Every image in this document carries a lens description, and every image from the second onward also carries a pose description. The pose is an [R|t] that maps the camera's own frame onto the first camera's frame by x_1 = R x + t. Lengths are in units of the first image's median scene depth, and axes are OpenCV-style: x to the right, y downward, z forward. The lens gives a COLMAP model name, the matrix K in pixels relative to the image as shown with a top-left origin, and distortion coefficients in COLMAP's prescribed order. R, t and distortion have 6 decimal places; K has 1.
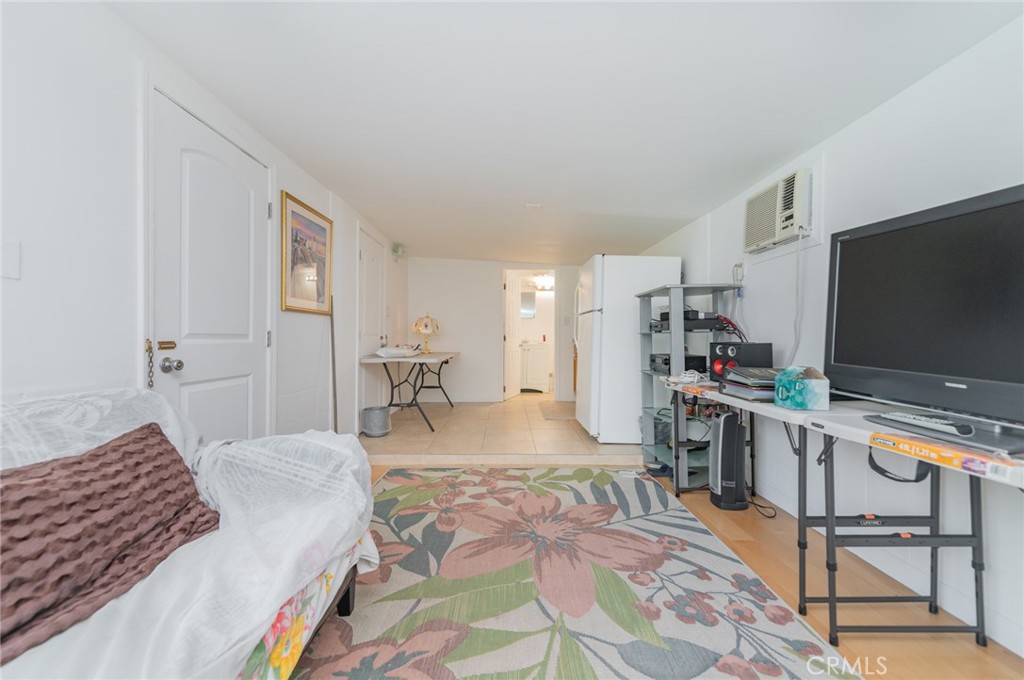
lens RADIAL K [[407.6, 0, 515.0], [0, 407.6, 336.9], [0, 0, 1]] dist [0.010431, -0.001957]
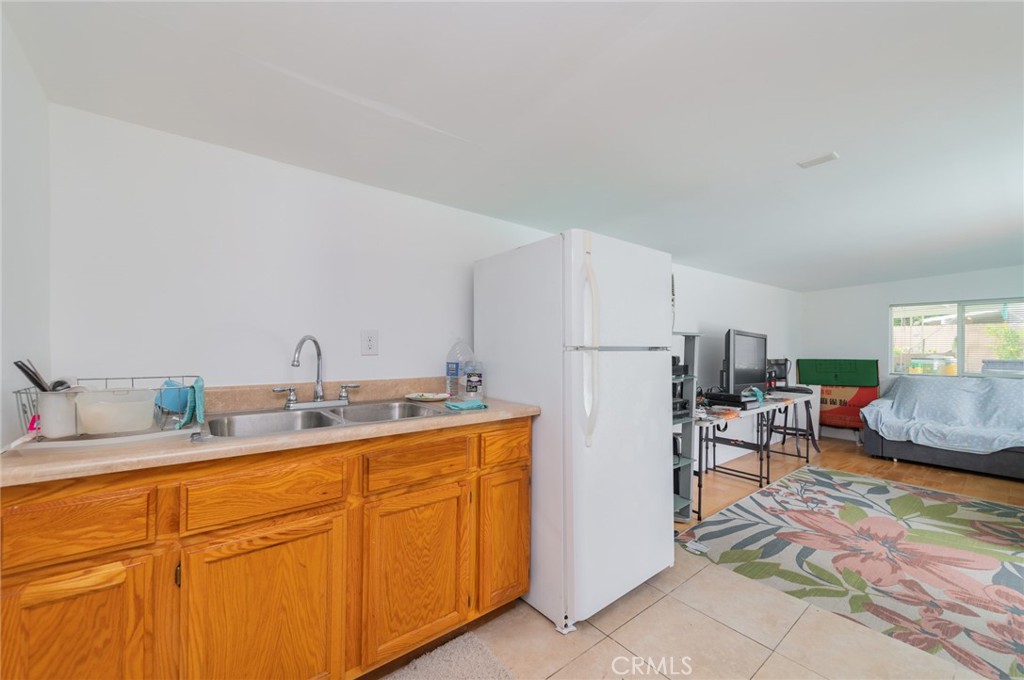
lens RADIAL K [[407.6, 0, 505.4], [0, 407.6, 352.0], [0, 0, 1]] dist [0.010431, -0.001957]
pose [[-0.606766, -0.024531, 0.794501, -0.230058], [-0.010728, 0.999685, 0.022674, -0.134447], [-0.794808, 0.005234, -0.606839, 2.810659]]
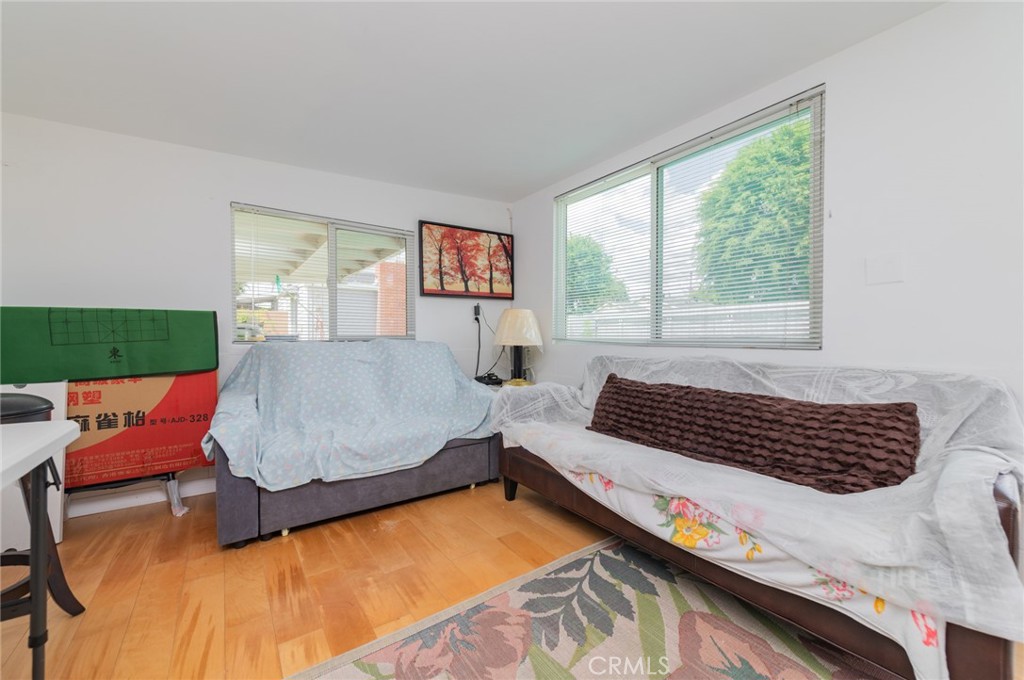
lens RADIAL K [[407.6, 0, 534.7], [0, 407.6, 337.1], [0, 0, 1]] dist [0.010431, -0.001957]
pose [[-0.815091, -0.011022, -0.579228, 0.341644], [-0.003728, 0.999898, -0.013781, 0.037328], [0.579321, -0.009074, -0.815049, 0.858138]]
